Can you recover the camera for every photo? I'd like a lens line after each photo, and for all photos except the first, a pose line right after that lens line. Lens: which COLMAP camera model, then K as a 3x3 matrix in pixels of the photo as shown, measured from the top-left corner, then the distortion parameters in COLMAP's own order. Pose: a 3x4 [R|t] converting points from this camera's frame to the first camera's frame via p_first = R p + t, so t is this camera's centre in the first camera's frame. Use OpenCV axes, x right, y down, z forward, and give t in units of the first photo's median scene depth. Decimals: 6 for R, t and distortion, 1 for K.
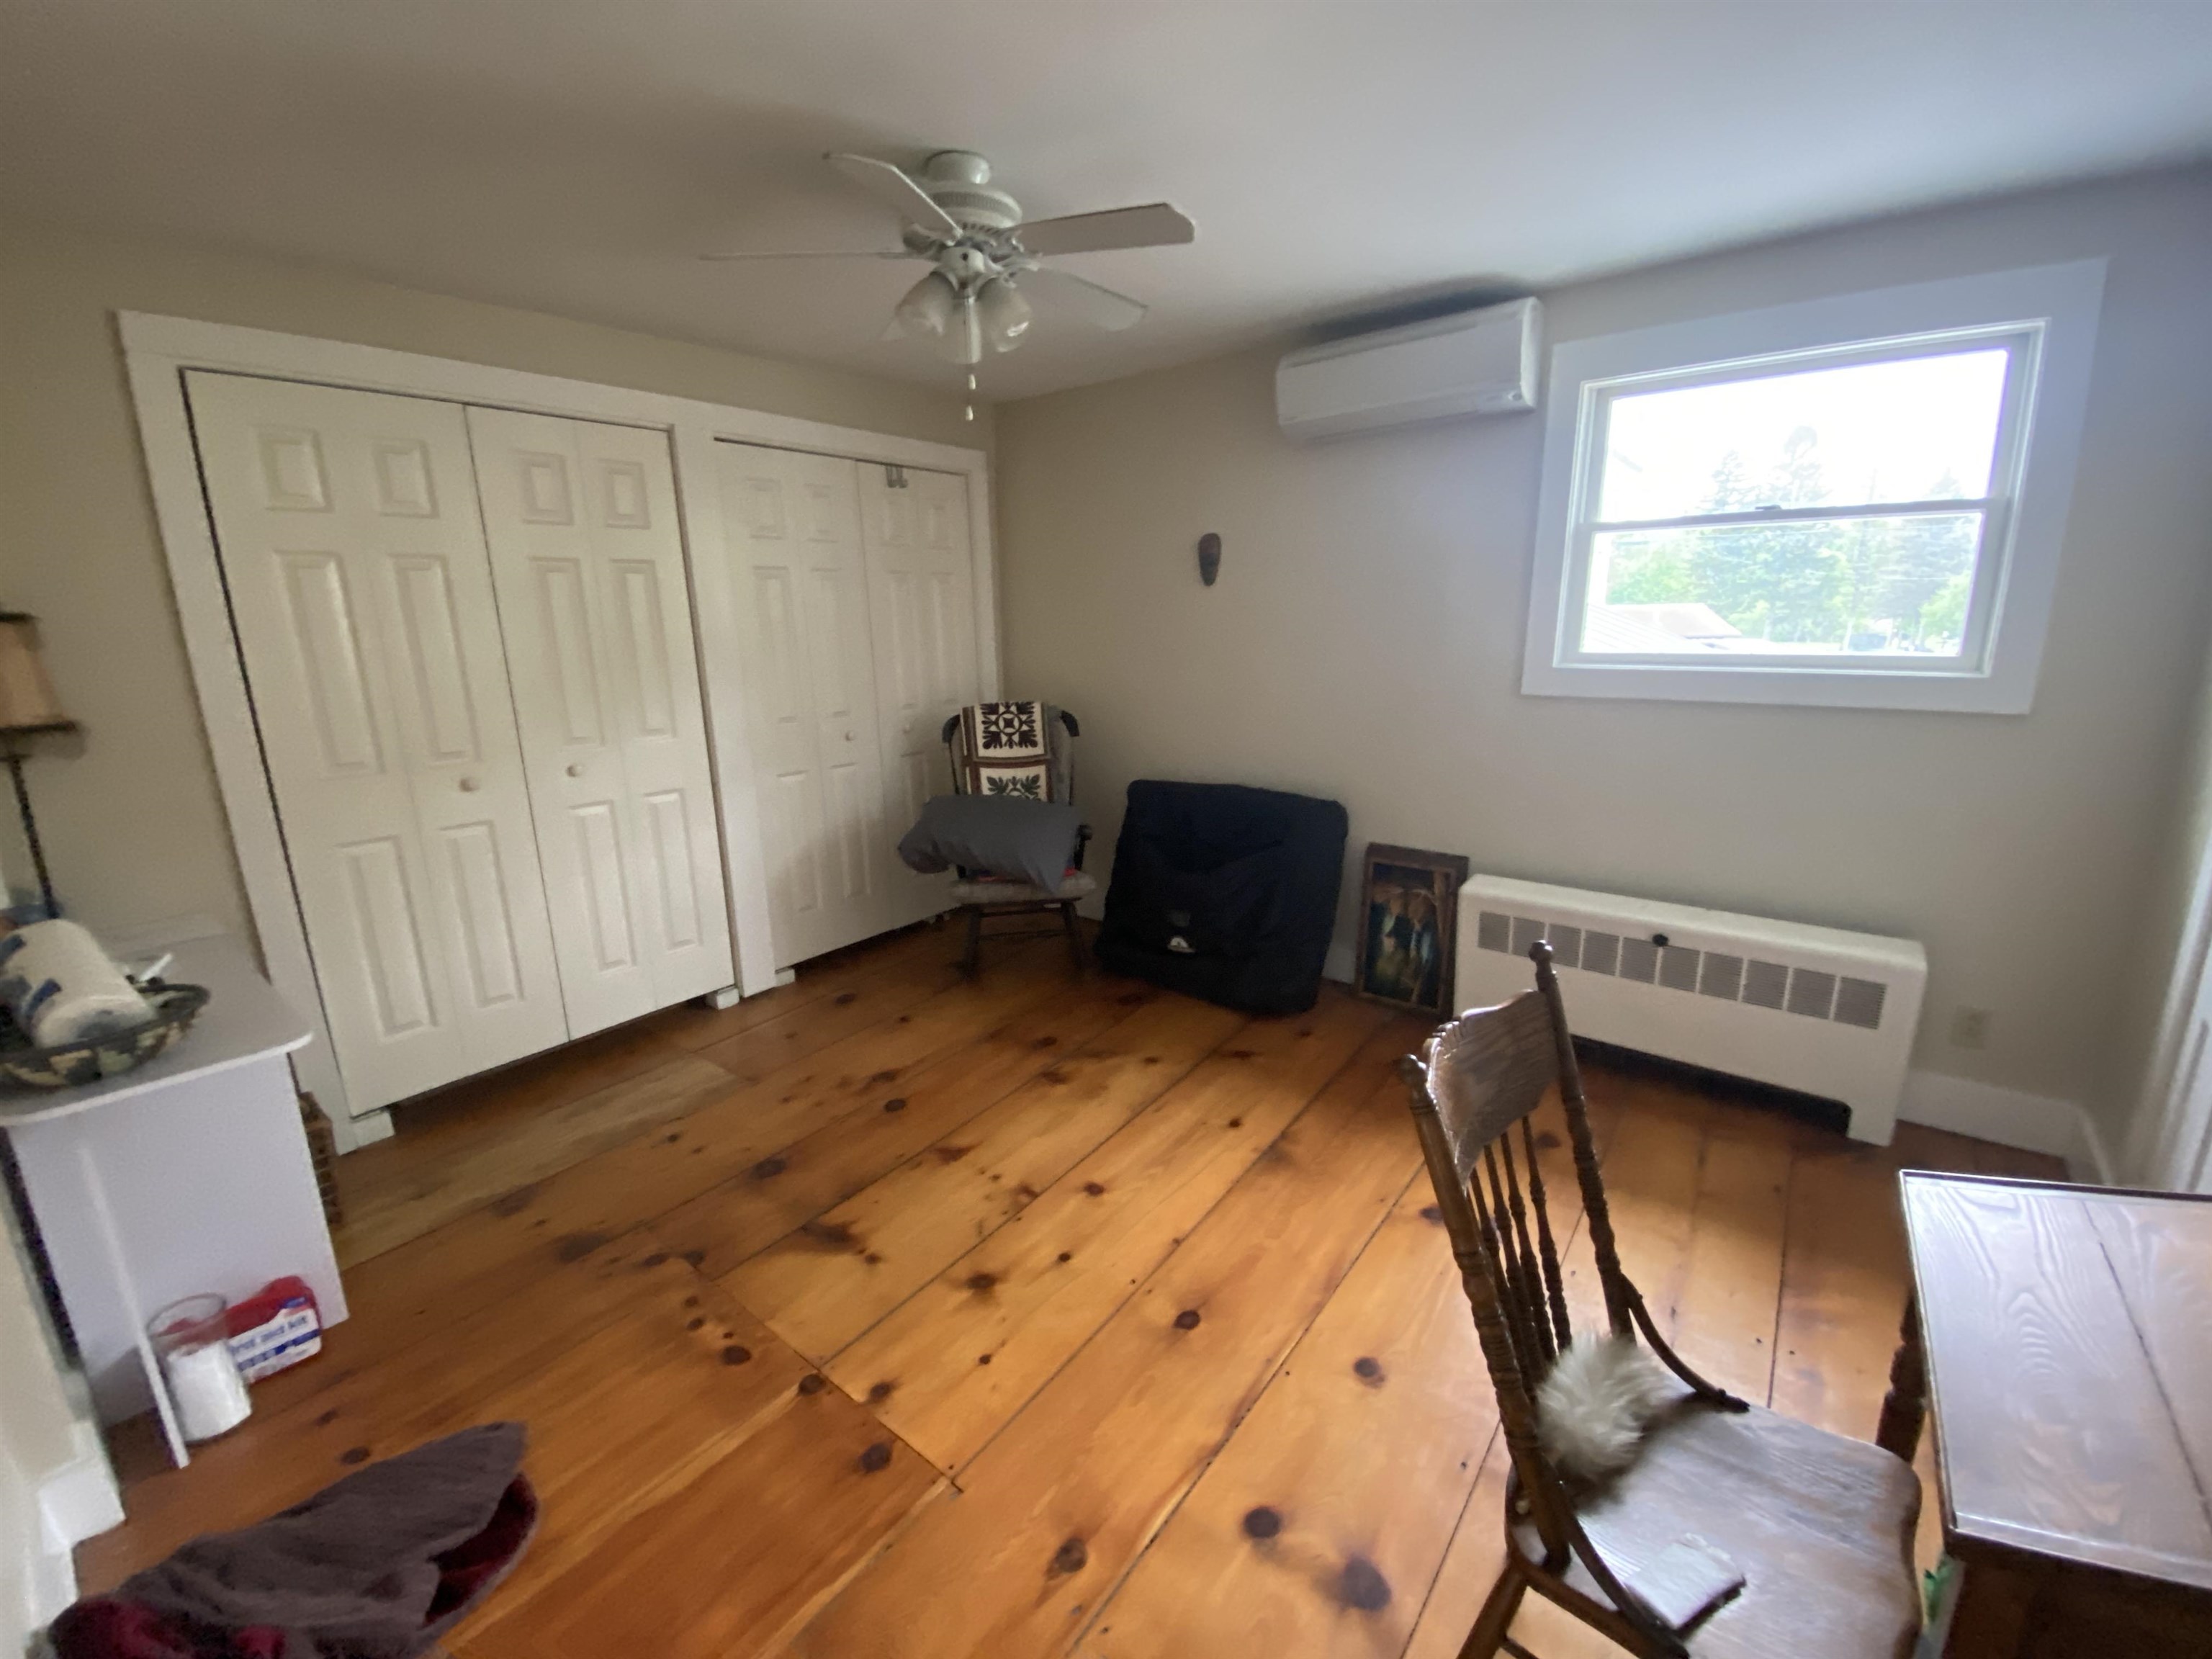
lens RADIAL K [[895.0, 0, 1095.1], [0, 895.0, 824.3], [0, 0, 1]] dist [0.051003, -0.035290]
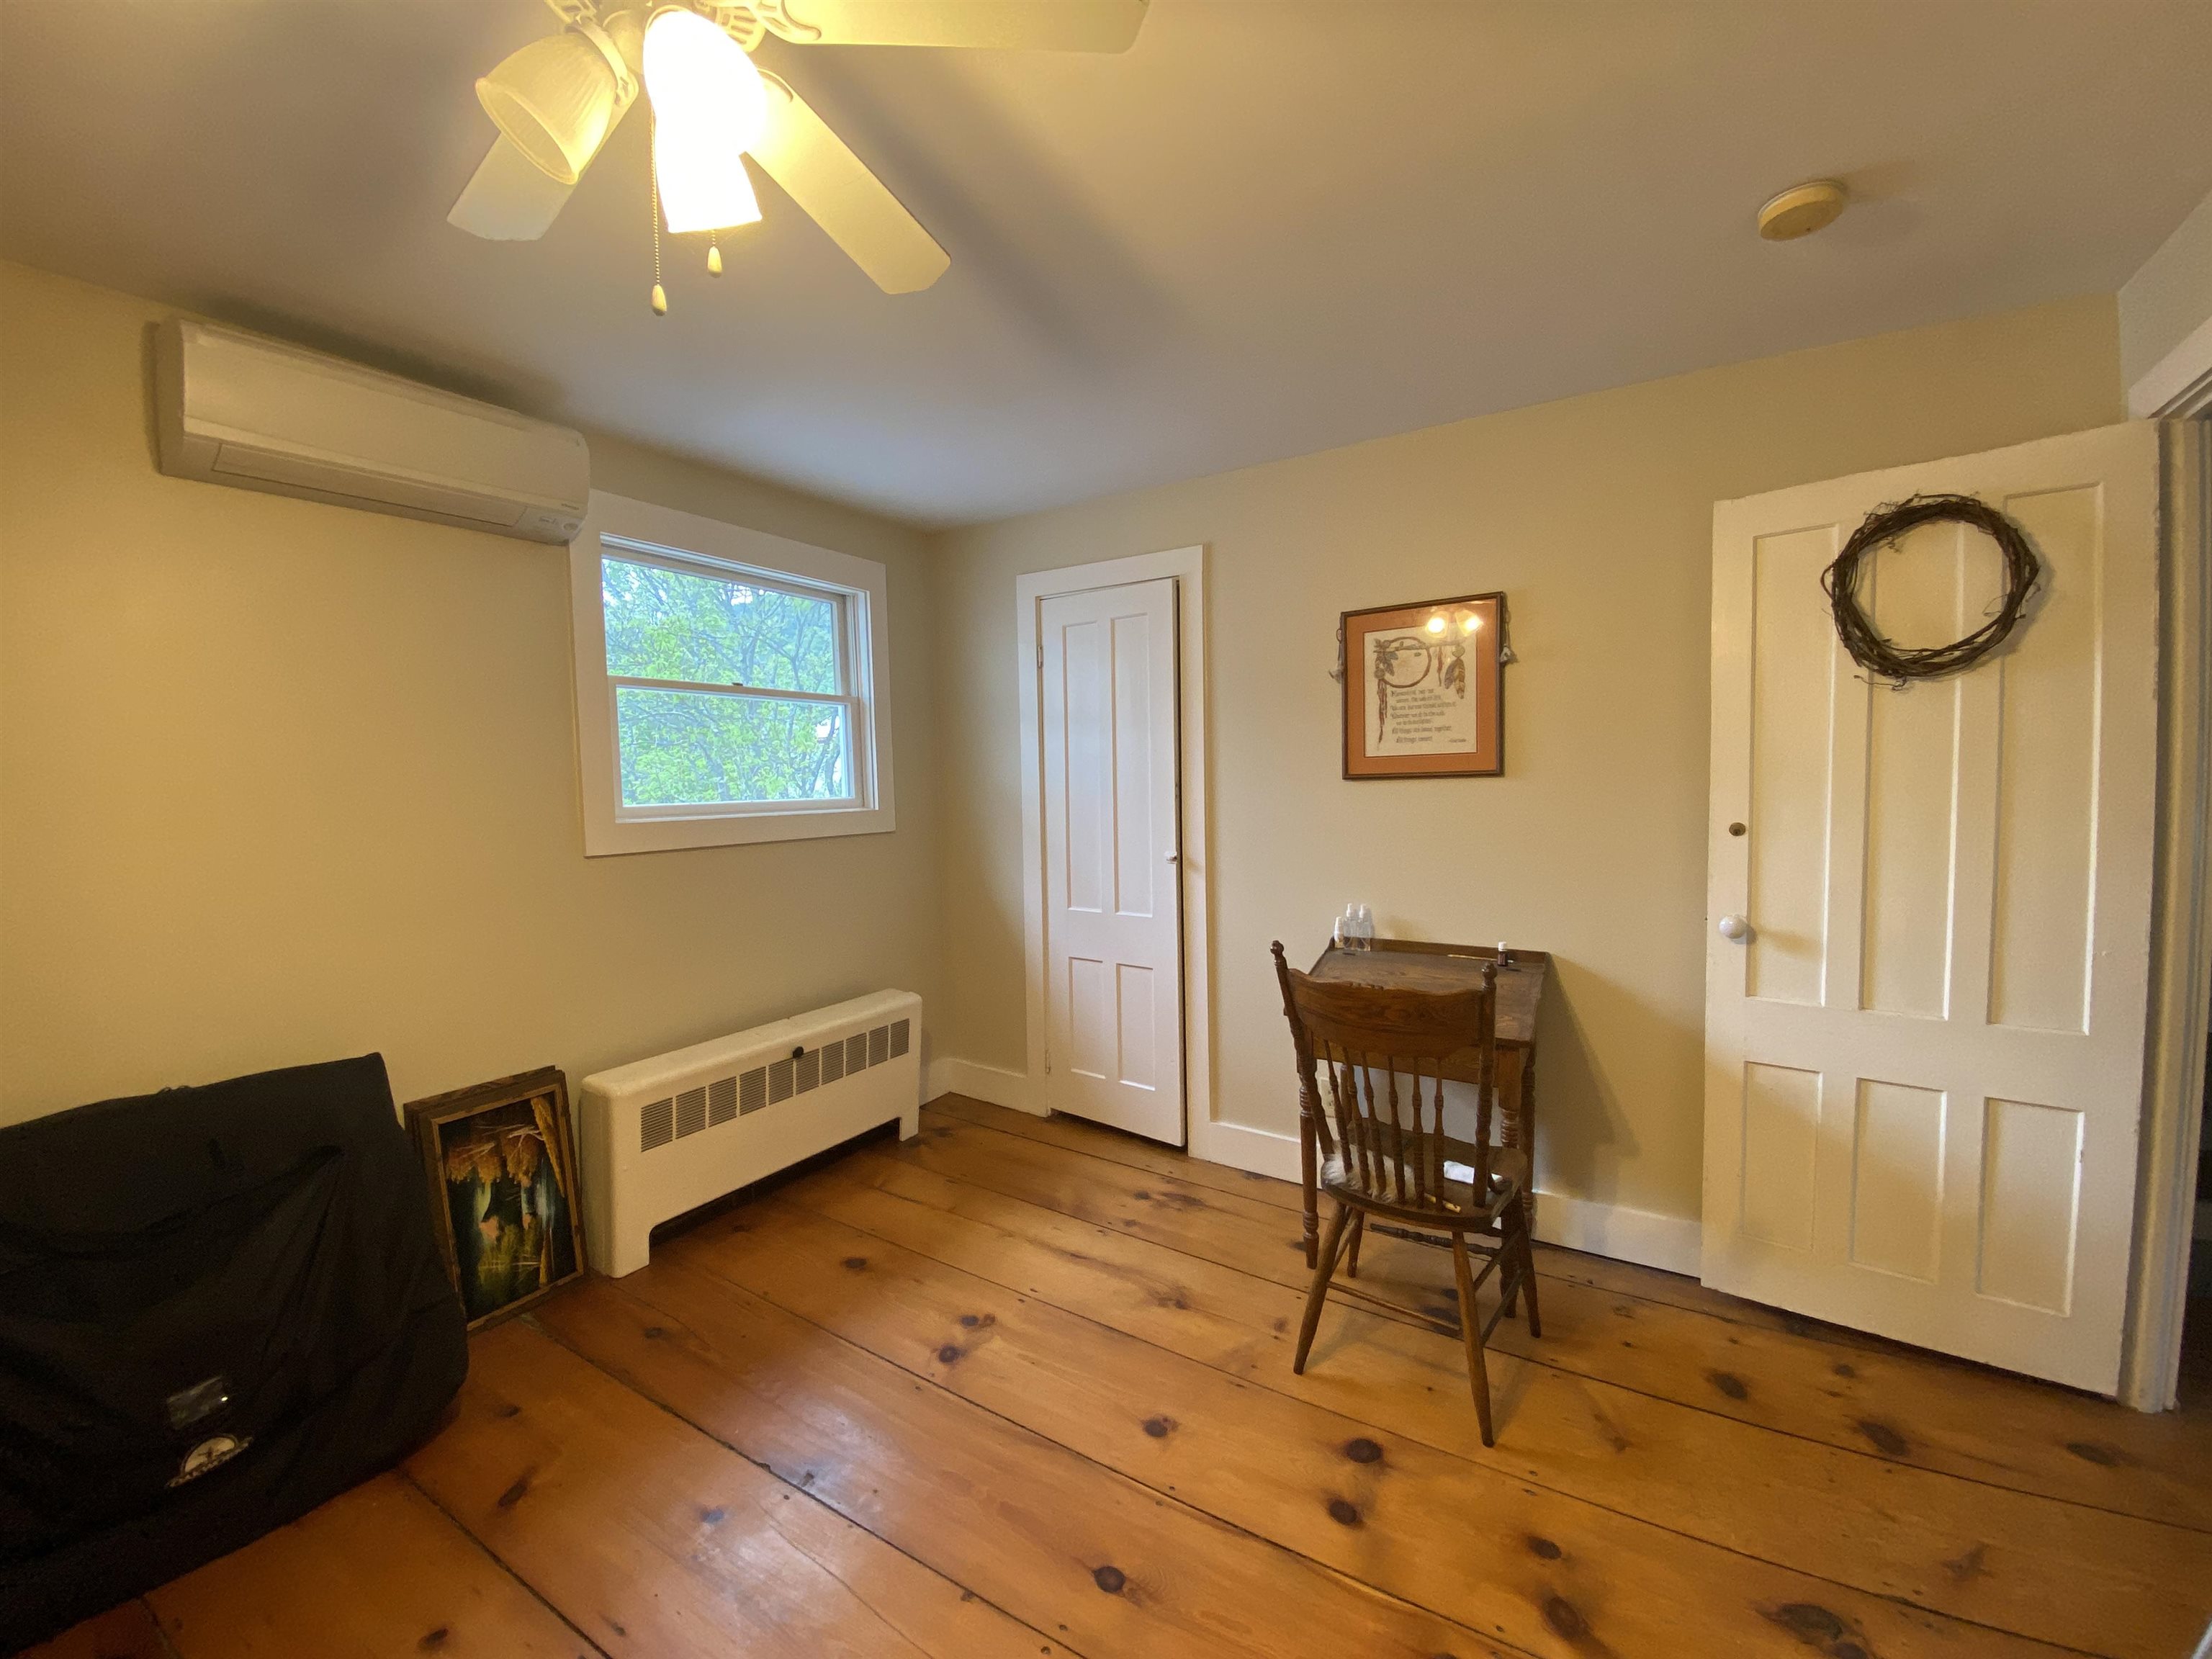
lens RADIAL K [[895.0, 0, 1095.1], [0, 895.0, 824.3], [0, 0, 1]] dist [0.051003, -0.035290]
pose [[-0.094109, -0.038027, 0.994835, -0.430694], [0.244299, 0.967835, 0.060105, -0.103758], [-0.965122, 0.248694, -0.081792, 0.569148]]
